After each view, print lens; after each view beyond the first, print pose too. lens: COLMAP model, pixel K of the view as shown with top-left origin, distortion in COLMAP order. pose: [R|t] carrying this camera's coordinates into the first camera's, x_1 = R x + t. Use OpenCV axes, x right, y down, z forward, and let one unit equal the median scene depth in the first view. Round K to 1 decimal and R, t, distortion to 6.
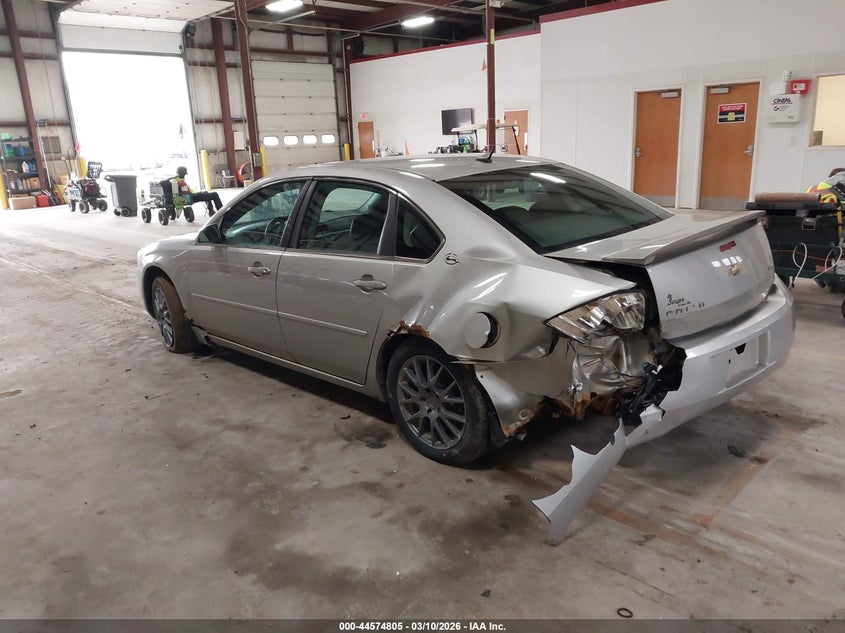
lens RADIAL K [[653.1, 0, 424.6], [0, 653.1, 319.7], [0, 0, 1]] dist [0.048819, -0.009475]
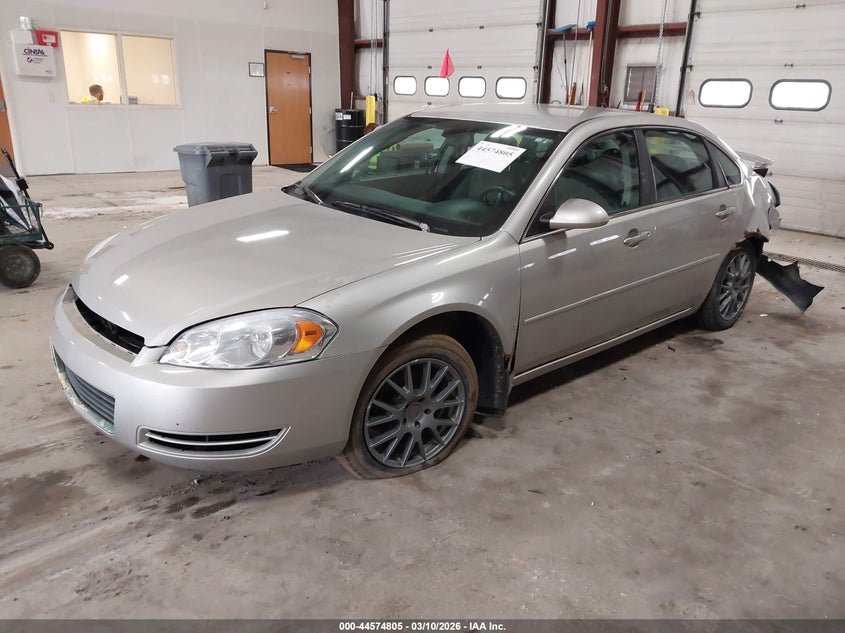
lens RADIAL K [[653.1, 0, 455.4], [0, 653.1, 311.9], [0, 0, 1]] dist [0.048819, -0.009475]
pose [[0.049032, -0.281095, 0.958426, -1.178151], [0.241666, 0.934407, 0.261687, -0.284646], [-0.969120, 0.218788, 0.113747, 1.213501]]
